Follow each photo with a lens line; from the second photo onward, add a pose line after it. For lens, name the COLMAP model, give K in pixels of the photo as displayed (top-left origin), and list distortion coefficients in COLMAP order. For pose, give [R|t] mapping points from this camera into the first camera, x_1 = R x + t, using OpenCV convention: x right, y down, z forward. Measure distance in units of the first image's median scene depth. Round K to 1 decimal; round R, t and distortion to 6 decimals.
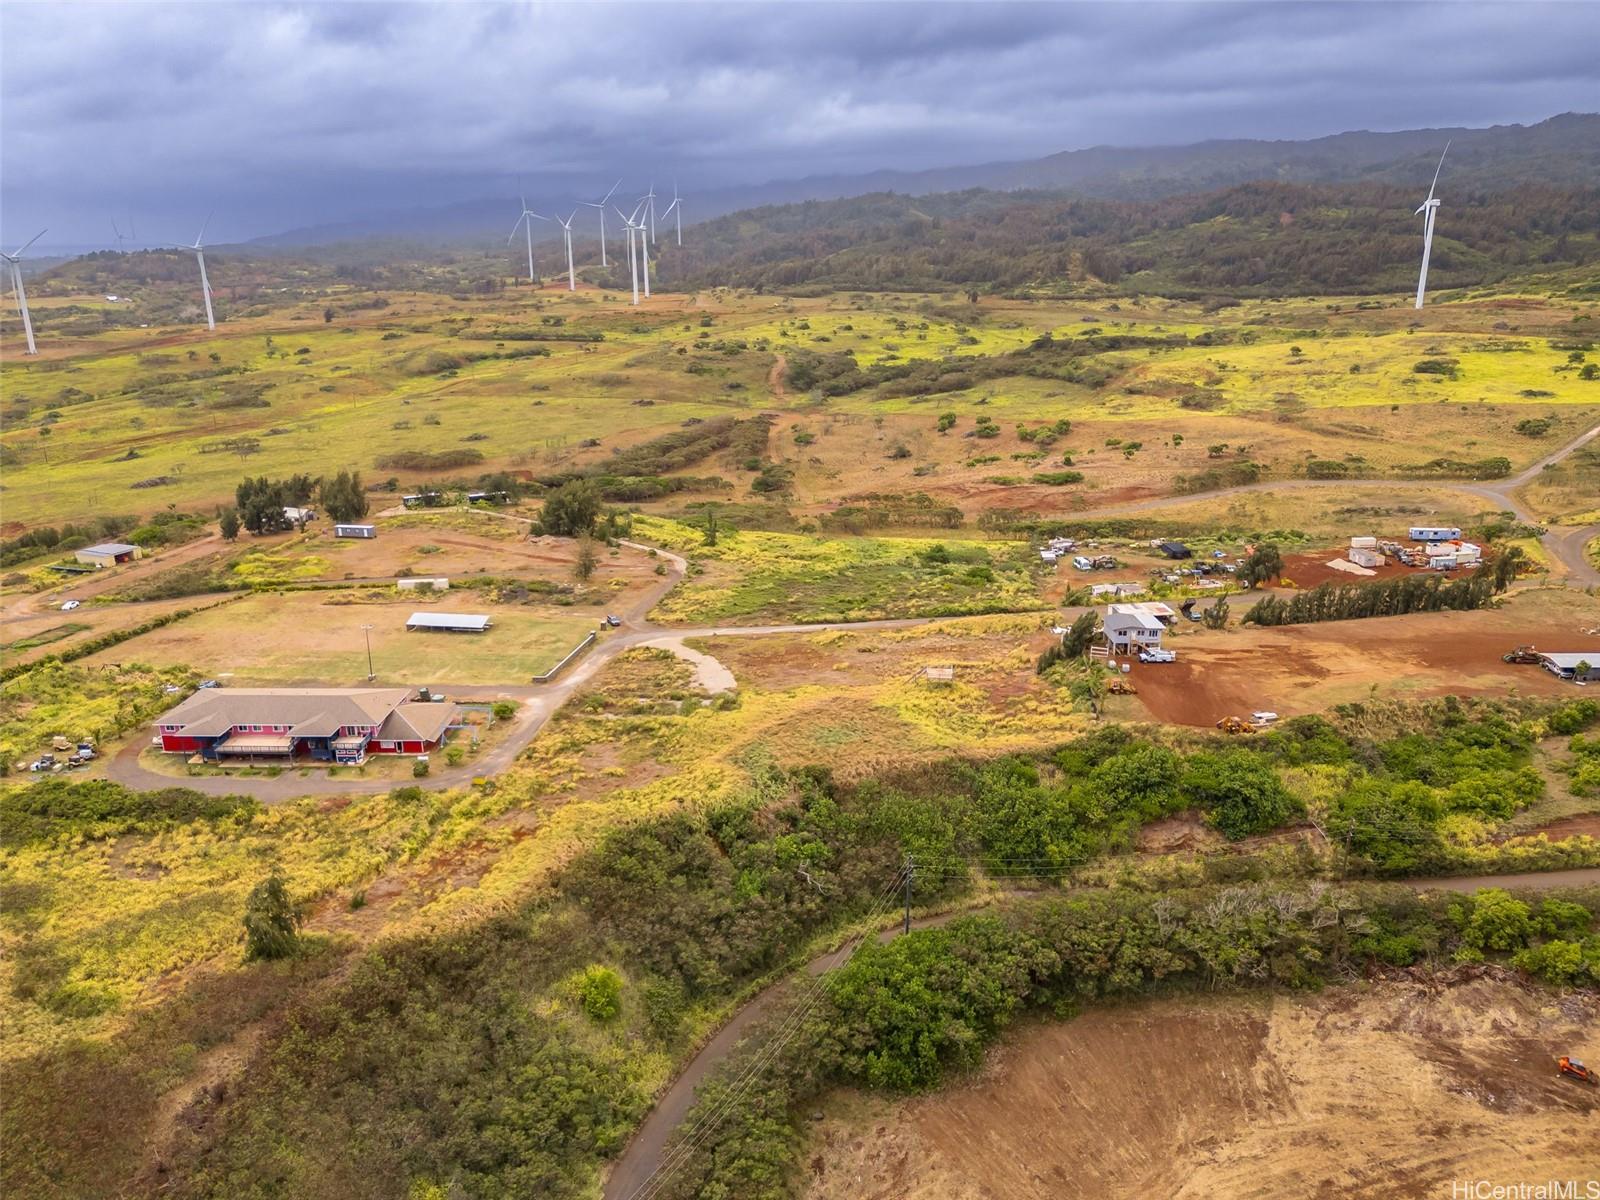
lens RADIAL K [[1126.8, 0, 817.4], [0, 1126.8, 605.2], [0, 0, 1]] dist [0.083873, -0.089053]
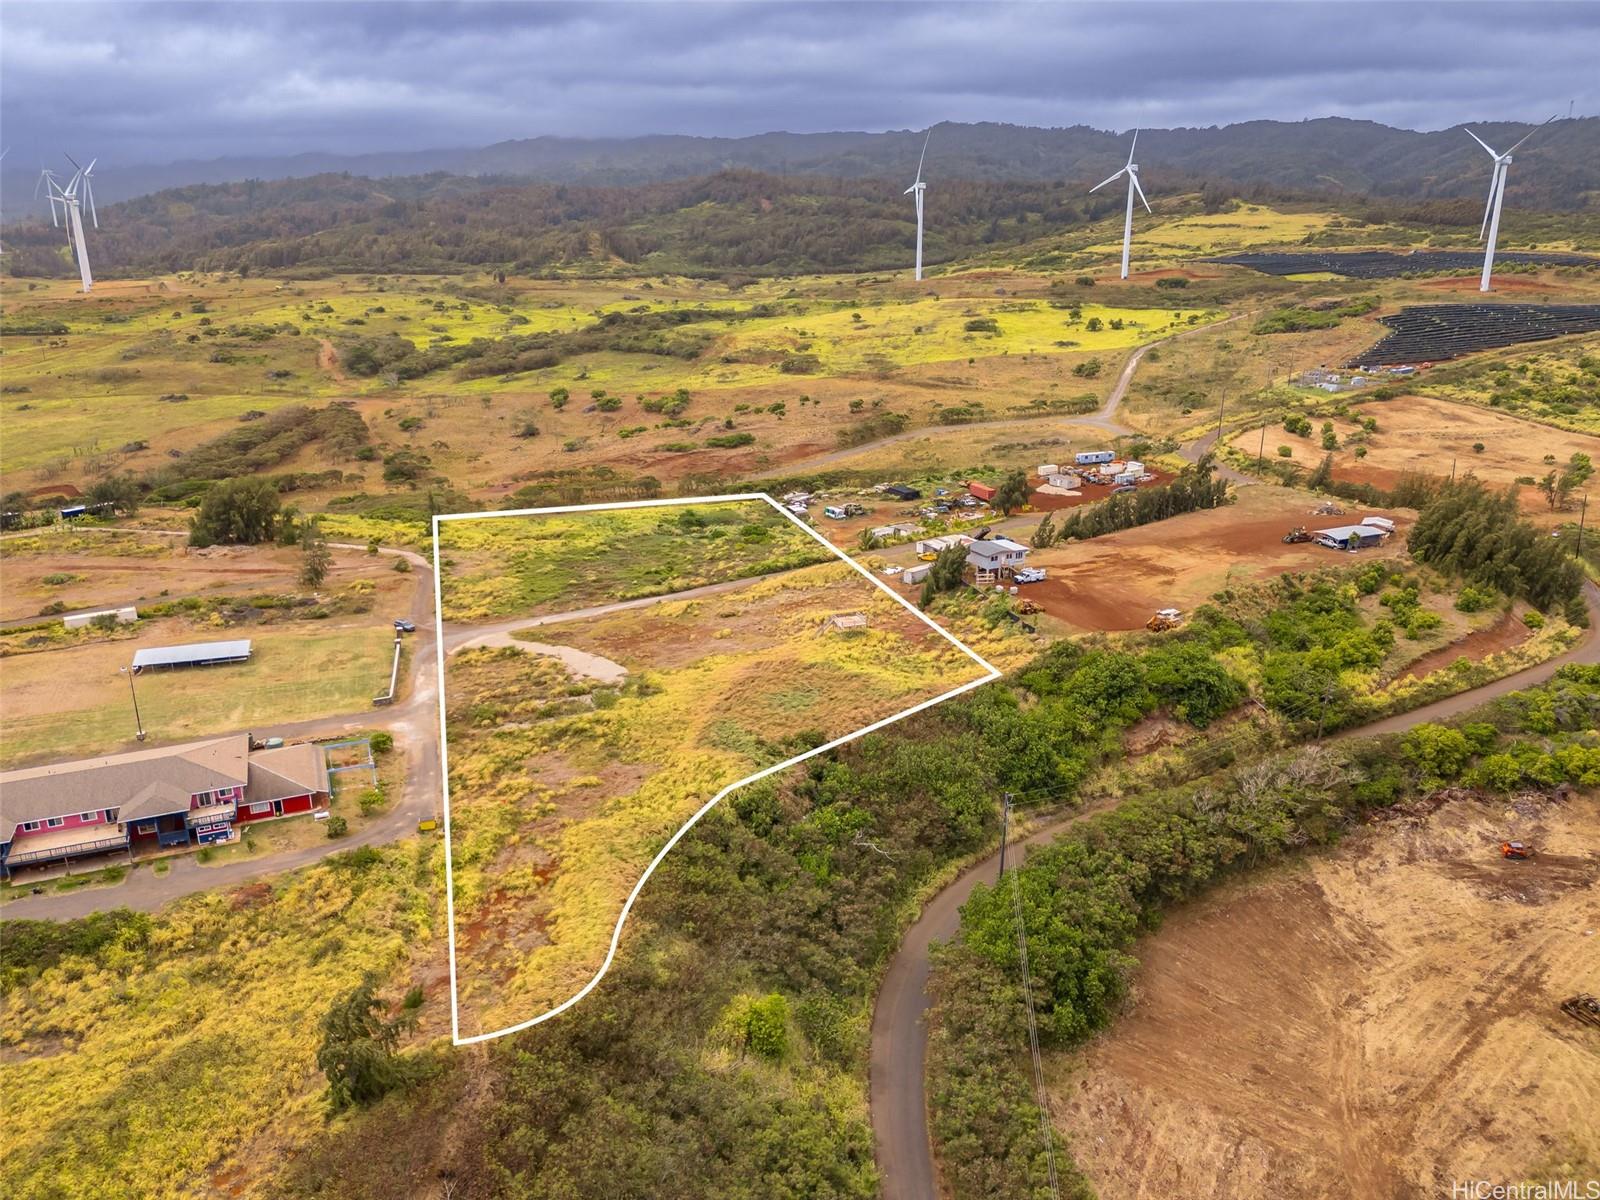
lens RADIAL K [[1126.8, 0, 817.4], [0, 1126.8, 605.2], [0, 0, 1]] dist [0.083873, -0.089053]
pose [[0.910525, -0.133359, 0.391355, -0.244662], [0.129067, 0.990931, 0.037383, 0.006972], [-0.392791, 0.016473, 0.919480, 0.123277]]
